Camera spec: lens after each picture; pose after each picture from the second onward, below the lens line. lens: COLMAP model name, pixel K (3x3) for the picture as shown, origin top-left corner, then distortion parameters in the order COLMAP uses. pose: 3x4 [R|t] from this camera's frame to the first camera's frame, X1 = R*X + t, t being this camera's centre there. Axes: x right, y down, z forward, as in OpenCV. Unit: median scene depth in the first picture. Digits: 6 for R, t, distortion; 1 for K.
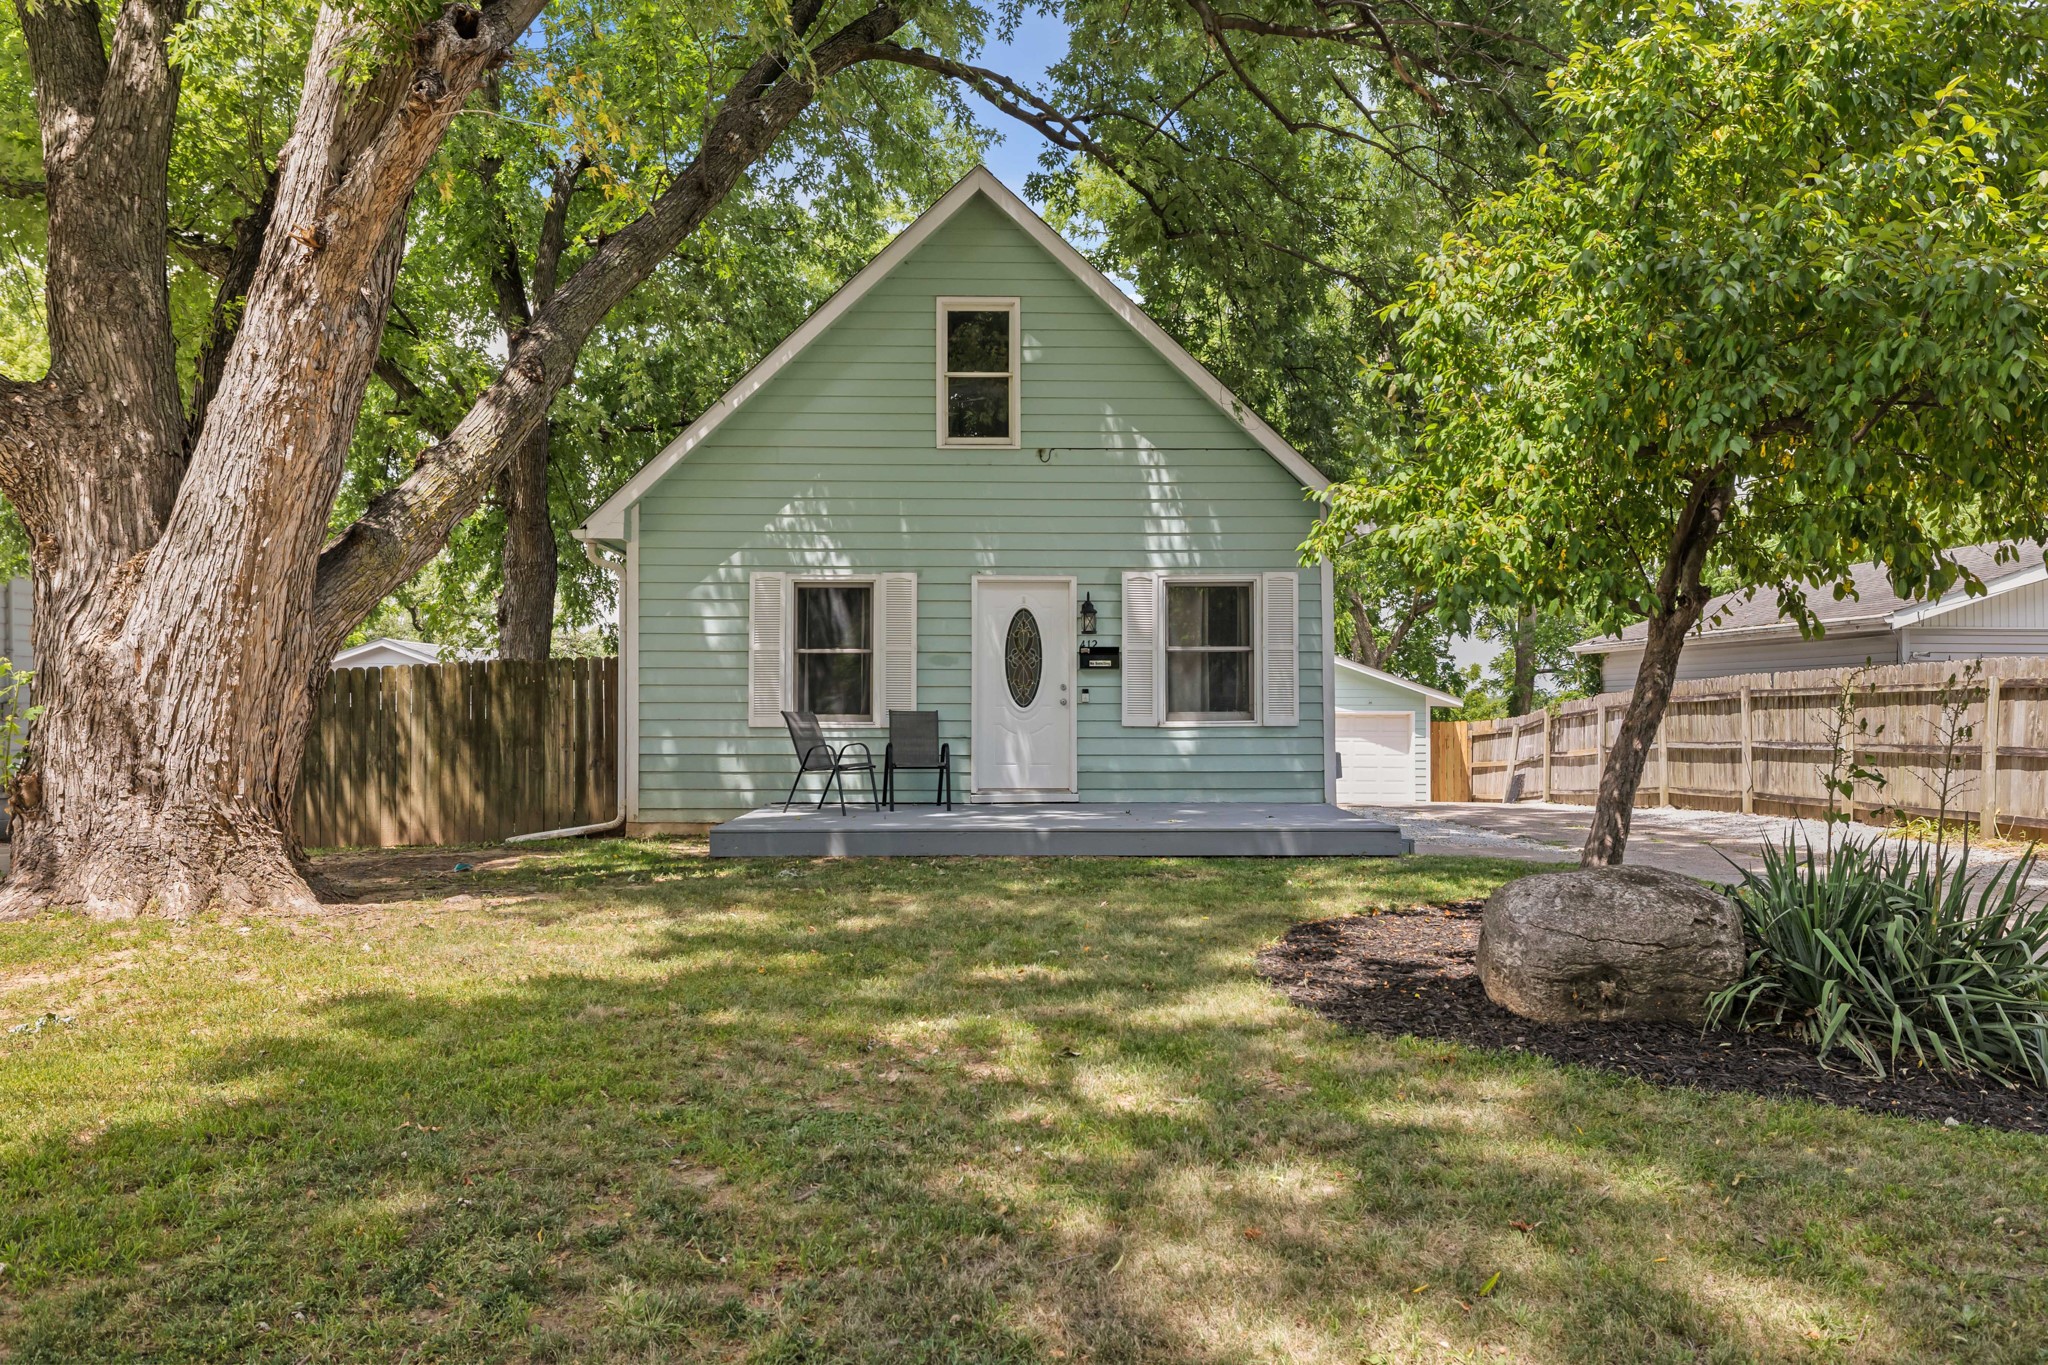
lens RADIAL K [[1505.6, 0, 1024.0], [0, 1505.6, 682.5], [0, 0, 1]] dist [0.025813, -0.002269]
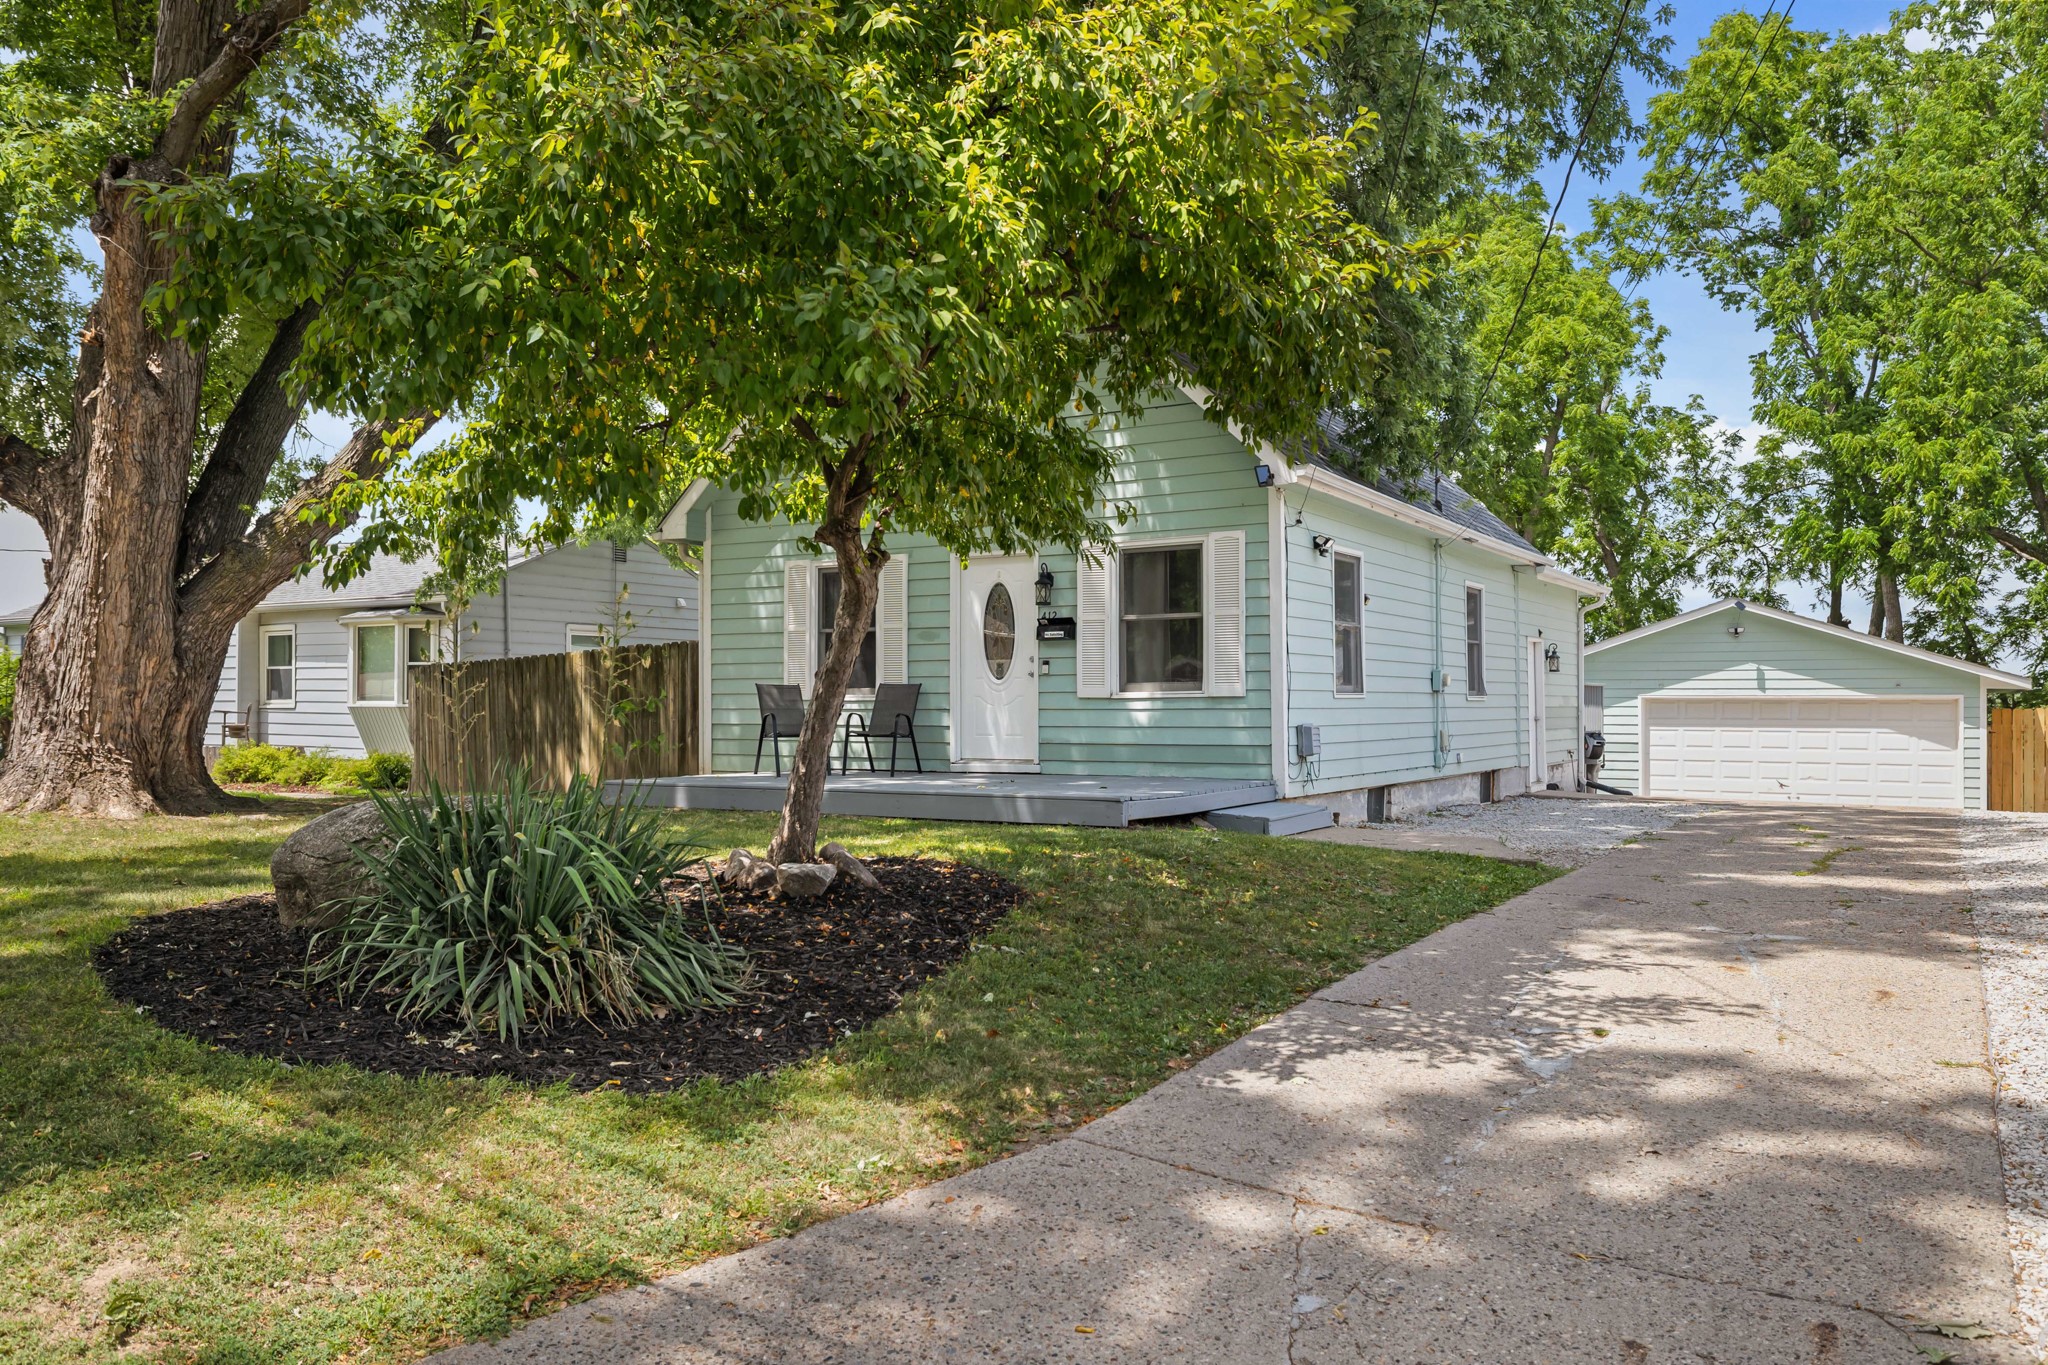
lens RADIAL K [[1505.6, 0, 1024.0], [0, 1505.6, 682.5], [0, 0, 1]] dist [0.025813, -0.002269]
pose [[0.839388, -0.009635, -0.543448, 0.569446], [0.009529, 0.999950, -0.003009, 0.021738], [0.543450, -0.002653, 0.839437, 0.154190]]
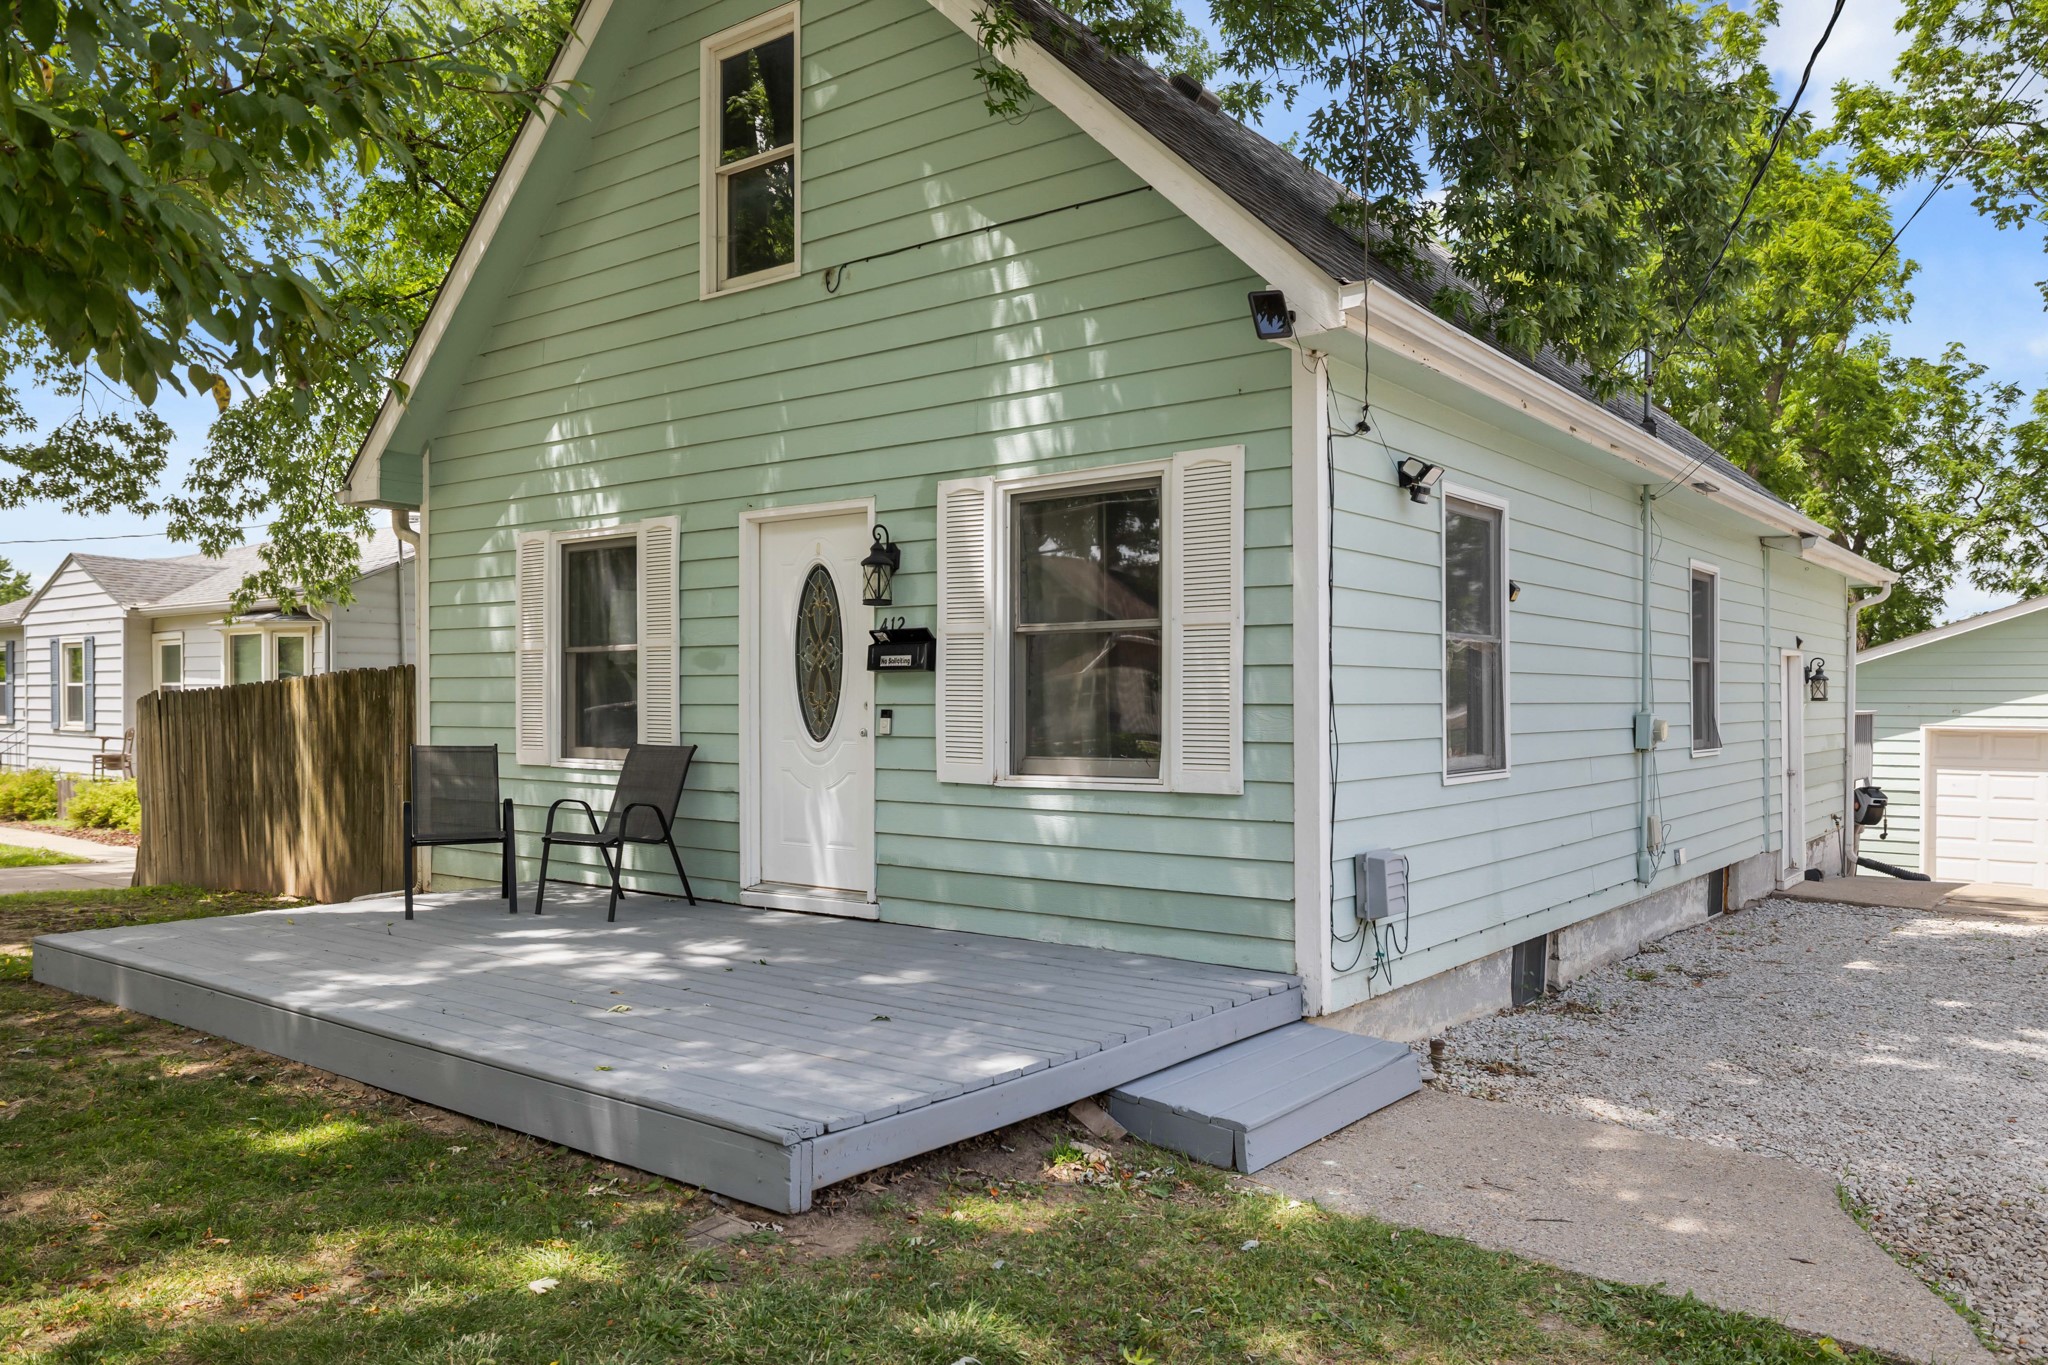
lens RADIAL K [[1450.0, 0, 1034.6], [0, 1450.0, 723.4], [0, 0, 1]] dist [-0.009300, 0.008503]
pose [[0.771858, 0.011038, -0.635699, 0.403249], [0.008720, 0.999571, 0.027943, -0.004580], [0.635735, -0.027112, 0.771431, 0.639316]]
